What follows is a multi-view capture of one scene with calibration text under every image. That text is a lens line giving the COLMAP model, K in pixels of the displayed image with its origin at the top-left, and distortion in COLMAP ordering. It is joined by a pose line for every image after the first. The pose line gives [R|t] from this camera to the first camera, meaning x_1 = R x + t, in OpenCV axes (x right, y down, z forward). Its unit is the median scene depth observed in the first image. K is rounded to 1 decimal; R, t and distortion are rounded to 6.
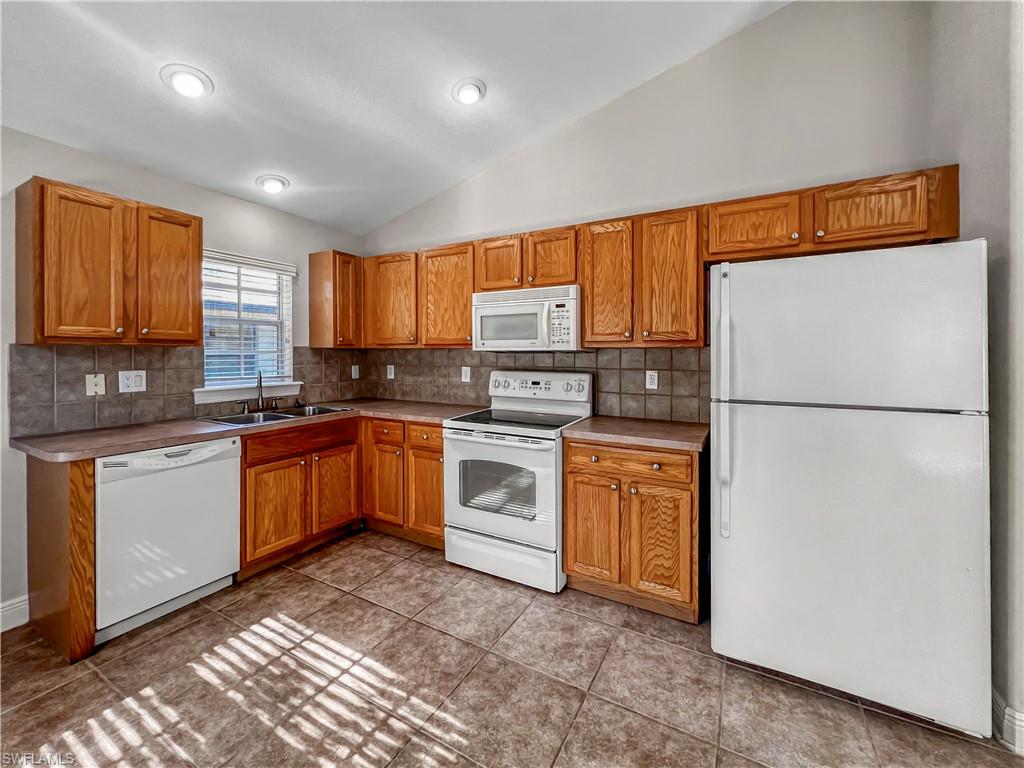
lens RADIAL K [[422.9, 0, 496.0], [0, 422.9, 352.8], [0, 0, 1]] dist [0.000147, 0.002868]
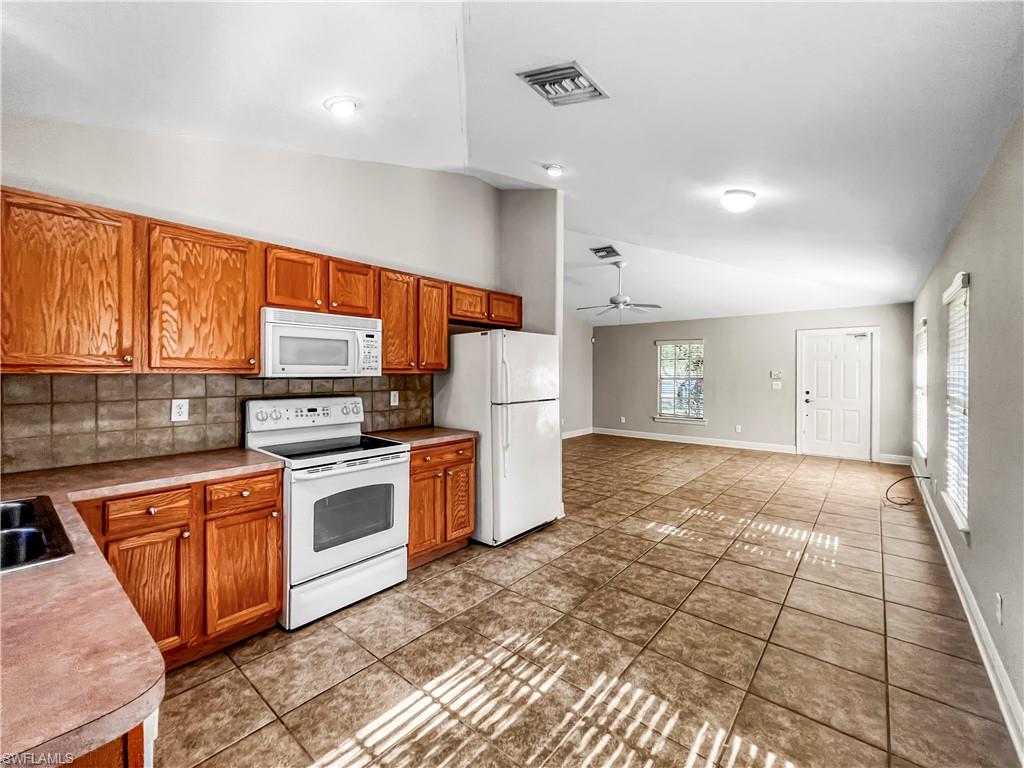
lens RADIAL K [[422.9, 0, 510.8], [0, 422.9, 378.6], [0, 0, 1]] dist [0.000147, 0.002868]
pose [[0.185506, -0.012603, 0.982562, -0.916904], [0.000366, 0.999919, 0.012757, -0.014434], [-0.982643, -0.002007, 0.185496, 0.454306]]
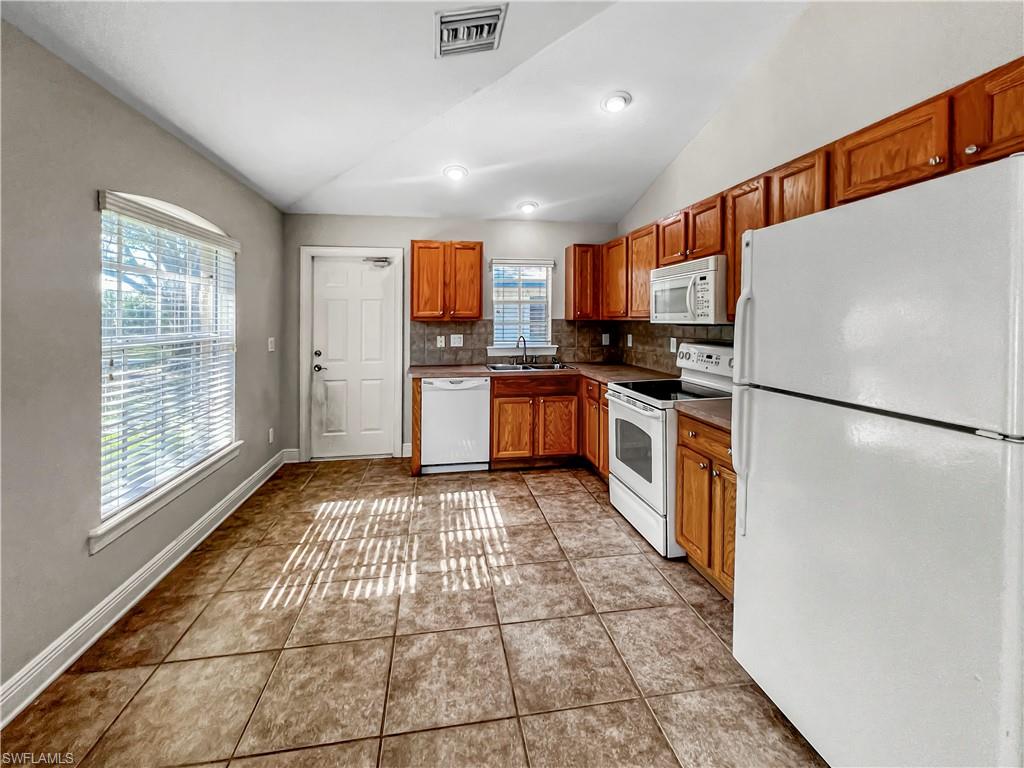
lens RADIAL K [[422.9, 0, 505.0], [0, 422.9, 314.9], [0, 0, 1]] dist [0.000147, 0.002868]
pose [[0.639365, -0.011936, -0.768810, 0.647919], [0.004557, 0.999921, -0.011734, -0.018197], [0.768890, 0.003998, 0.639369, 0.022665]]
